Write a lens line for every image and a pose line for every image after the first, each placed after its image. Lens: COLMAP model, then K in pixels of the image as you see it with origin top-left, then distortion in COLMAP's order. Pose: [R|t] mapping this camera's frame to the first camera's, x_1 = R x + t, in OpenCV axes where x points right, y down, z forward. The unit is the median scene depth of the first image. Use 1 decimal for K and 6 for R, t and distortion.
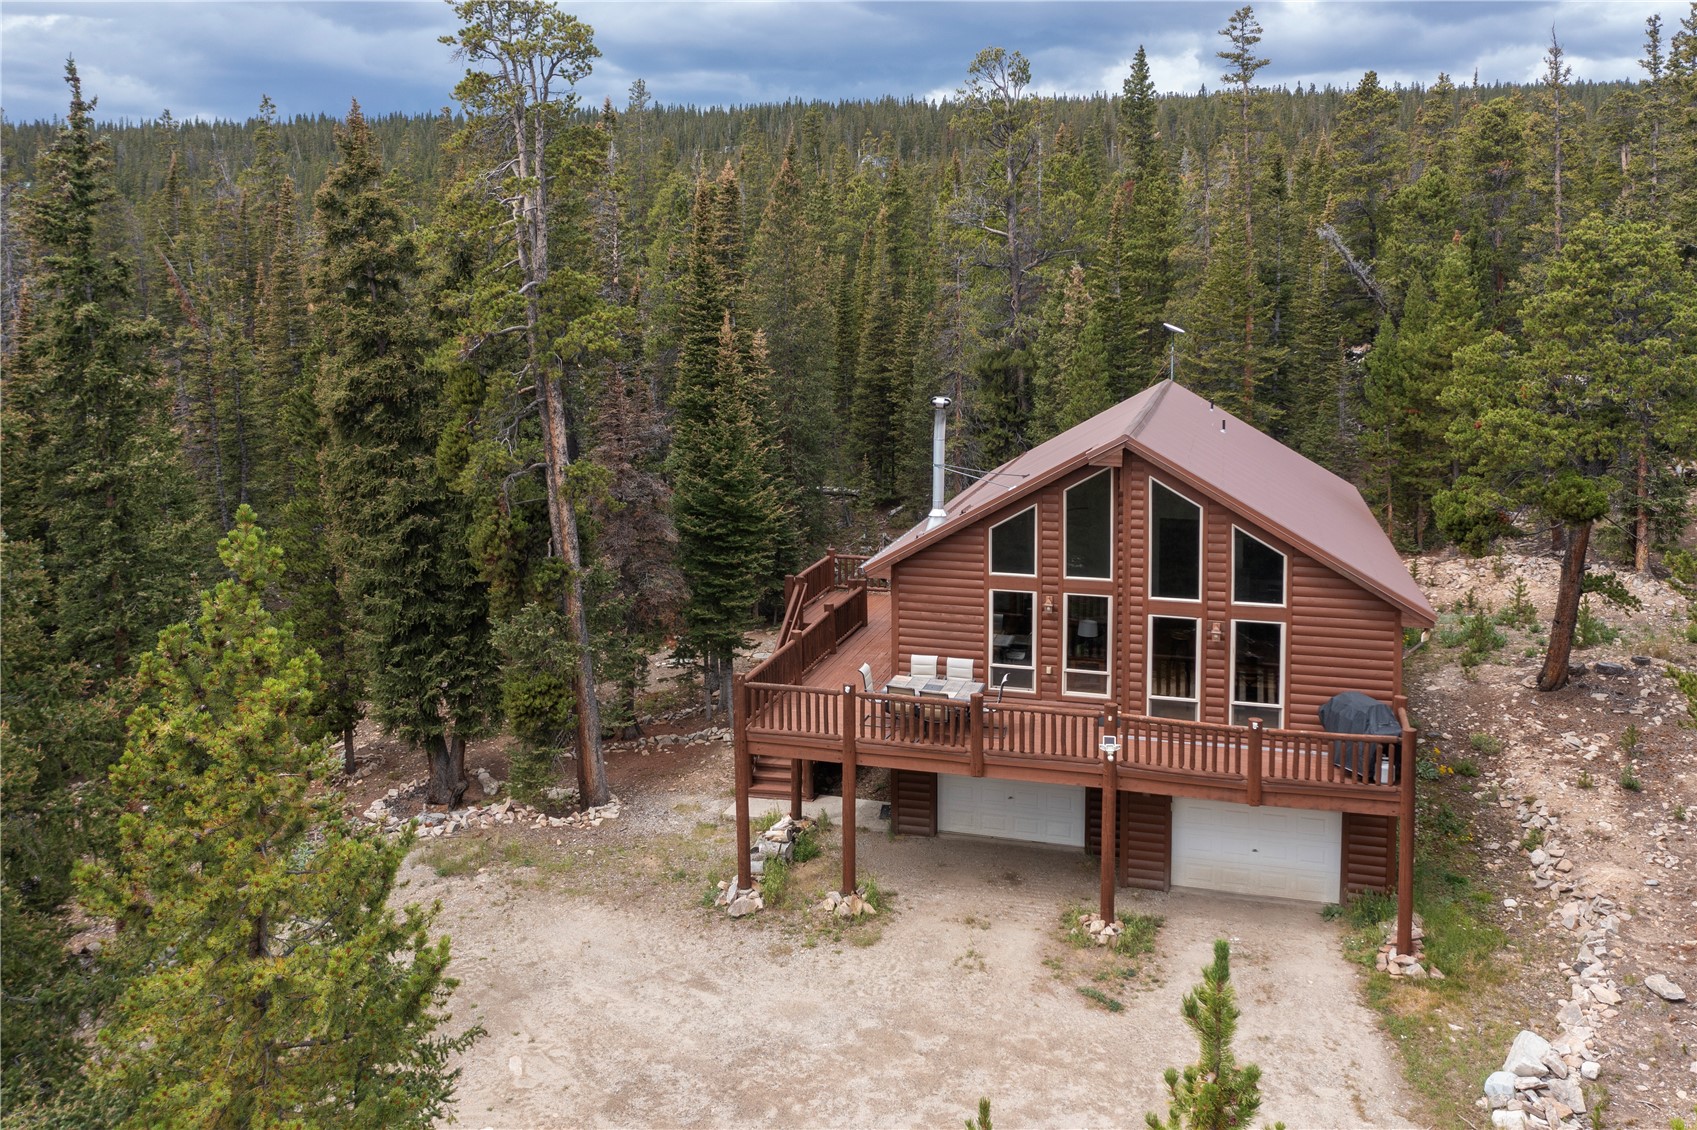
lens RADIAL K [[1366.2, 0, 691.8], [0, 1366.2, 562.6], [0, 0, 1]] dist [-0.016540, 0.000641]
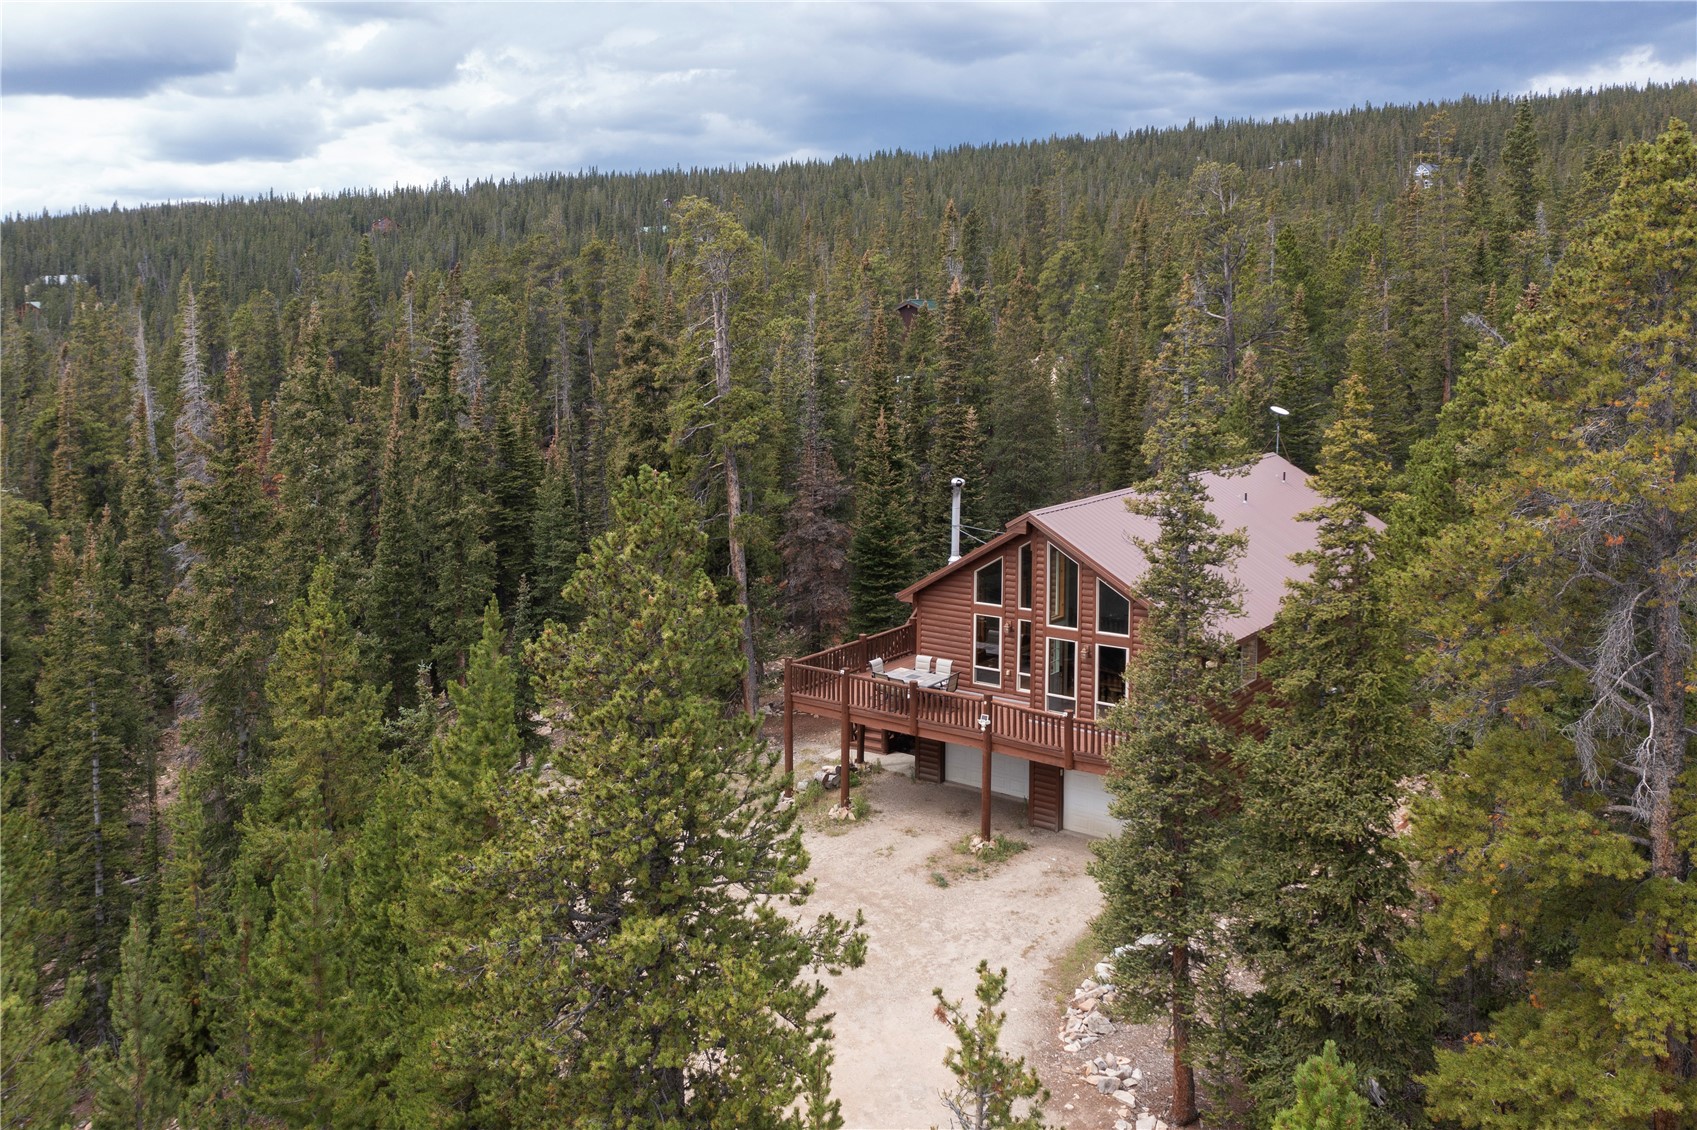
lens RADIAL K [[1366.2, 0, 691.8], [0, 1366.2, 562.6], [0, 0, 1]] dist [-0.016540, 0.000641]
pose [[0.904283, 0.044750, -0.424582, 0.603918], [-0.046068, 0.998913, 0.007167, -0.033268], [0.424441, 0.013079, 0.905361, -0.464275]]
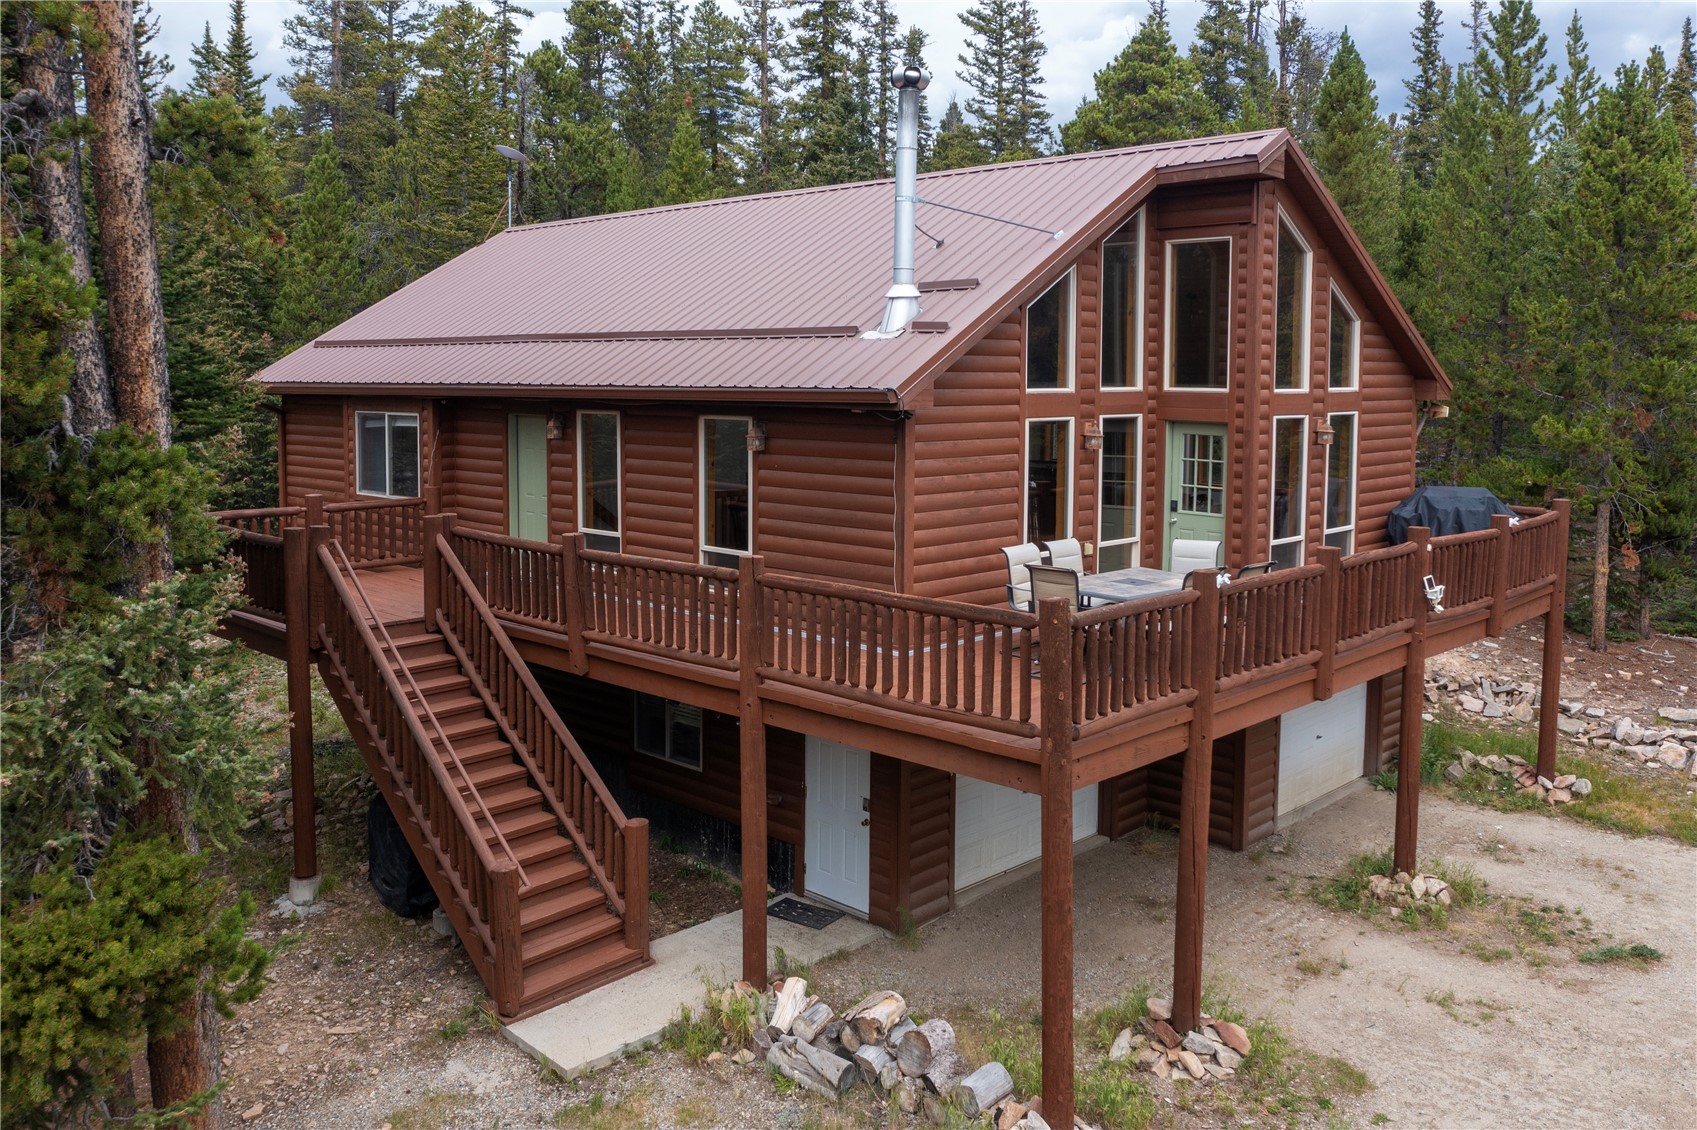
lens RADIAL K [[1393.4, 0, 920.5], [0, 1393.4, 563.4], [0, 0, 1]] dist [0.001089, 0.003547]
pose [[0.404806, -0.116556, 0.906944, -0.349407], [0.176602, 0.983134, 0.047523, 0.046490], [-0.897186, 0.140930, 0.418563, 0.872965]]
